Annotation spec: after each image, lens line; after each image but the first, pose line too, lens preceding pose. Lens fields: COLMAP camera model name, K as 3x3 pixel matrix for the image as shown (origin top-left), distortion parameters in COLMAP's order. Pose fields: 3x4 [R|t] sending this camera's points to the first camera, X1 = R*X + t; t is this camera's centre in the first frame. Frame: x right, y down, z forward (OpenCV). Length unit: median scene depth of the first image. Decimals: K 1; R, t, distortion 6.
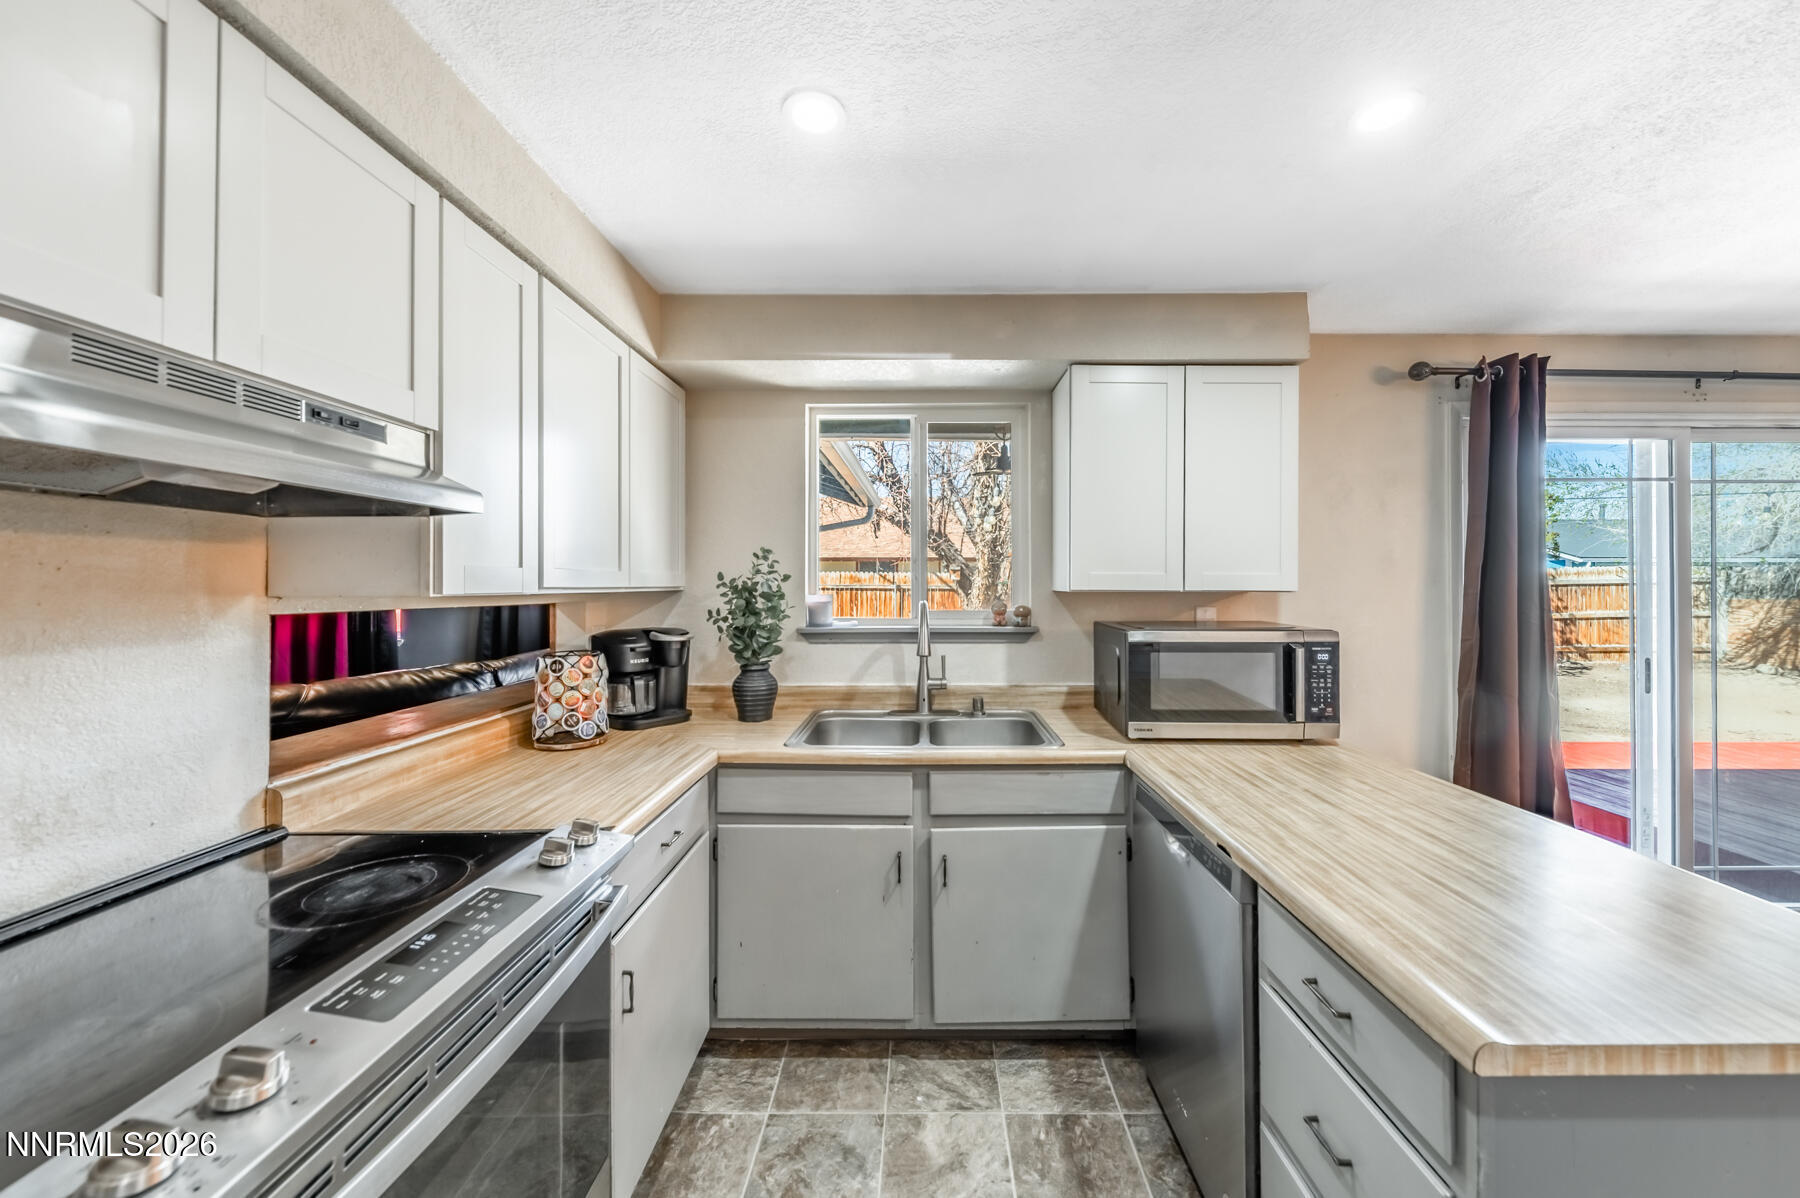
lens RADIAL K [[644.0, 0, 918.0], [0, 644.0, 583.6], [0, 0, 1]] dist [-0.000135, 0.000012]
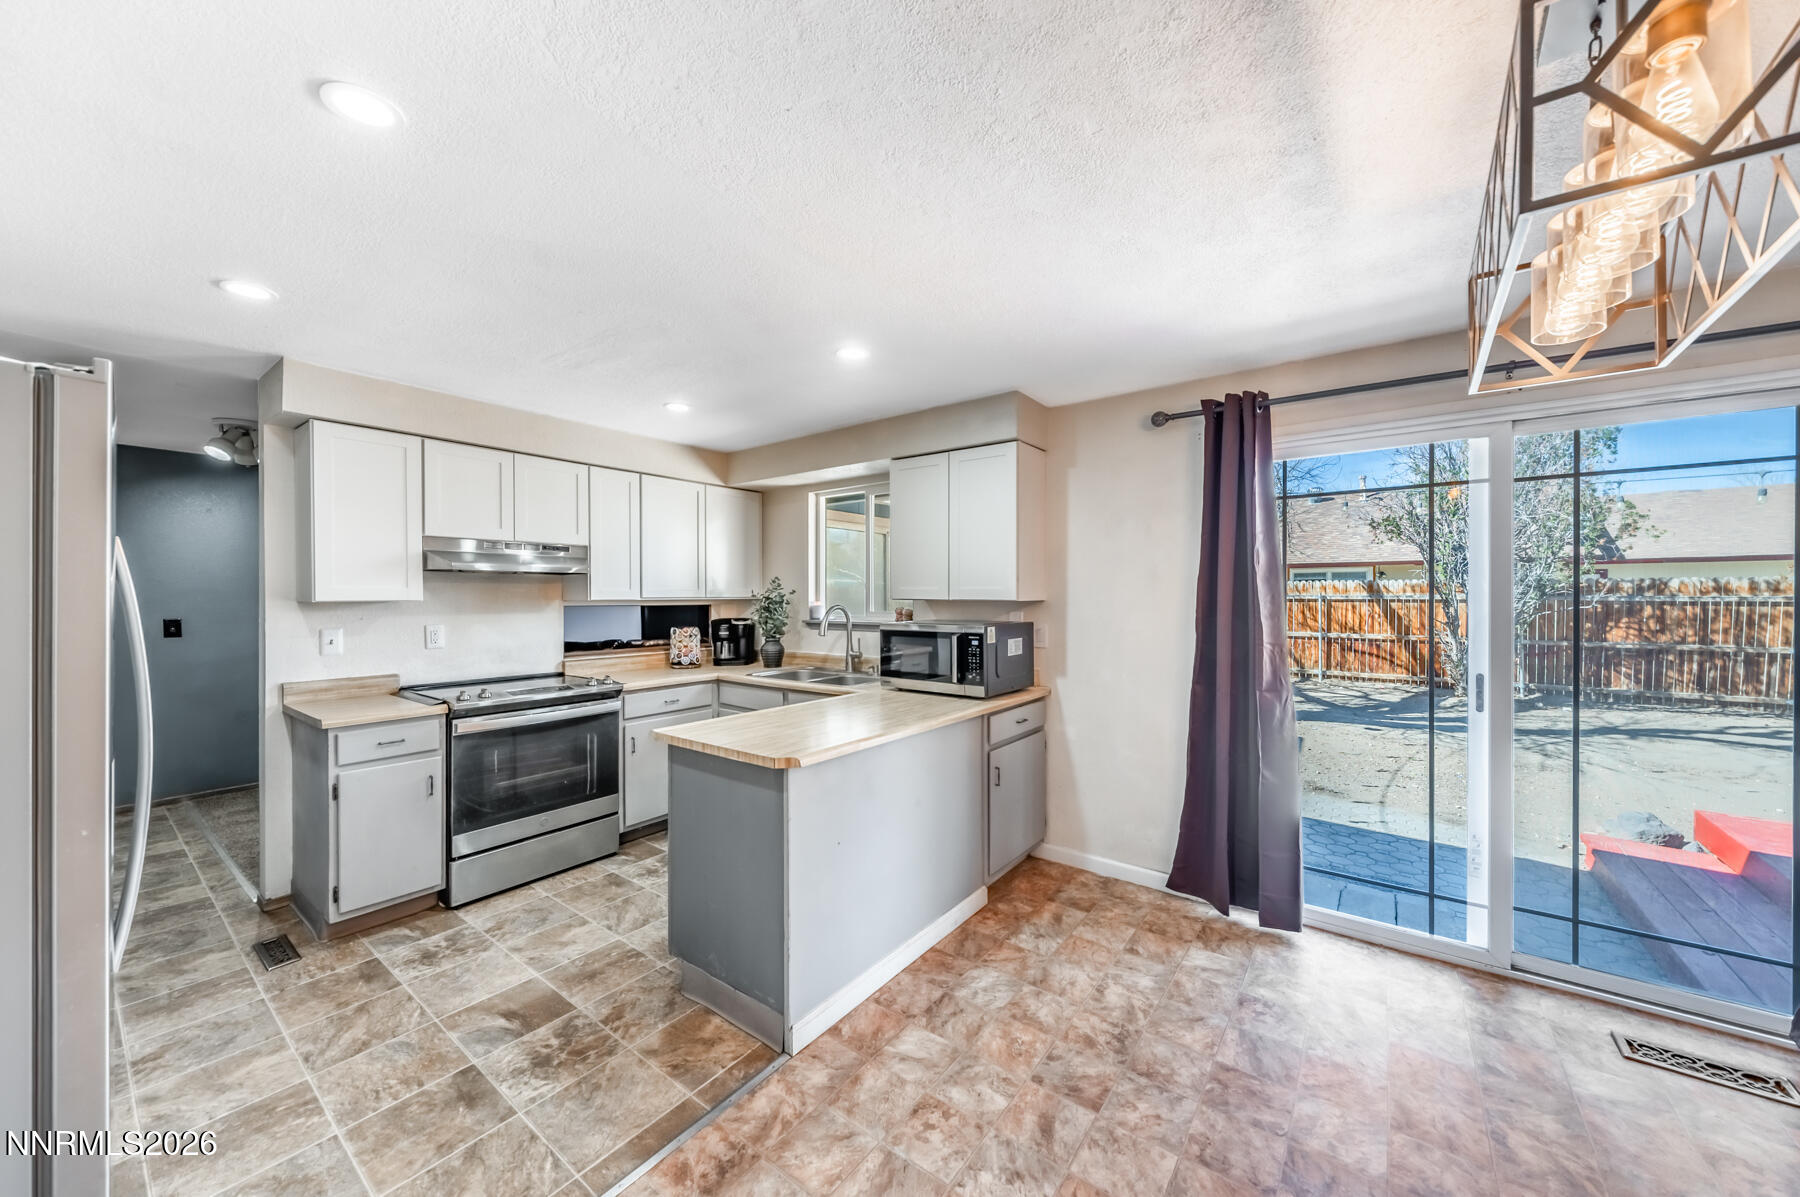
lens RADIAL K [[632.8, 0, 900.0], [0, 632.8, 598.5], [0, 0, 1]] dist [-0.000586, -0.000041]
pose [[0.799772, 0.000914, -0.600303, 1.257134], [0.003432, 0.999976, 0.006096, -0.001303], [0.600294, -0.006935, 0.799750, -0.282220]]
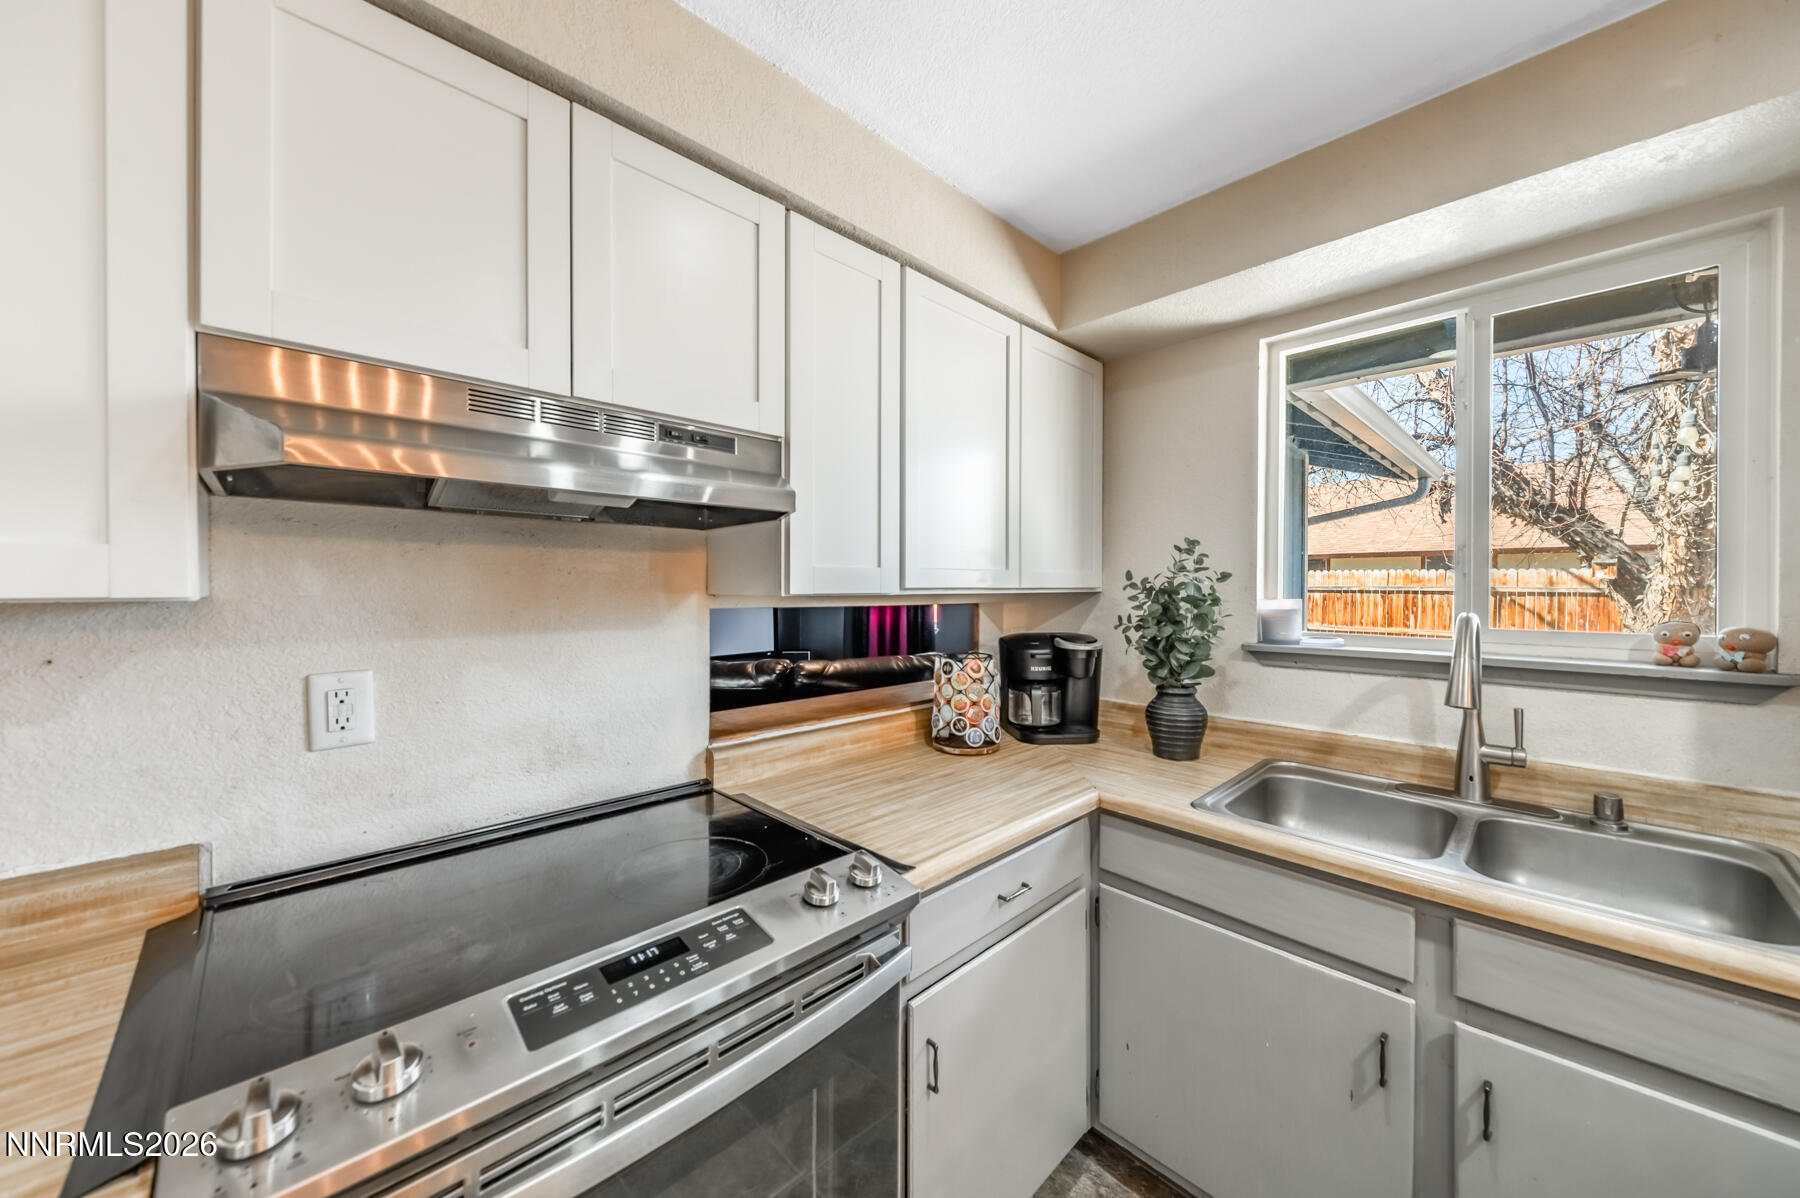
lens RADIAL K [[621.1, 0, 899.8], [0, 621.1, 592.4], [0, 0, 1]] dist [0.008808, -0.003621]
pose [[0.695980, 0.008529, -0.718011, 0.062940], [-0.000121, 0.999931, 0.011761, 0.001023], [0.718061, -0.008099, 0.695933, 0.248136]]
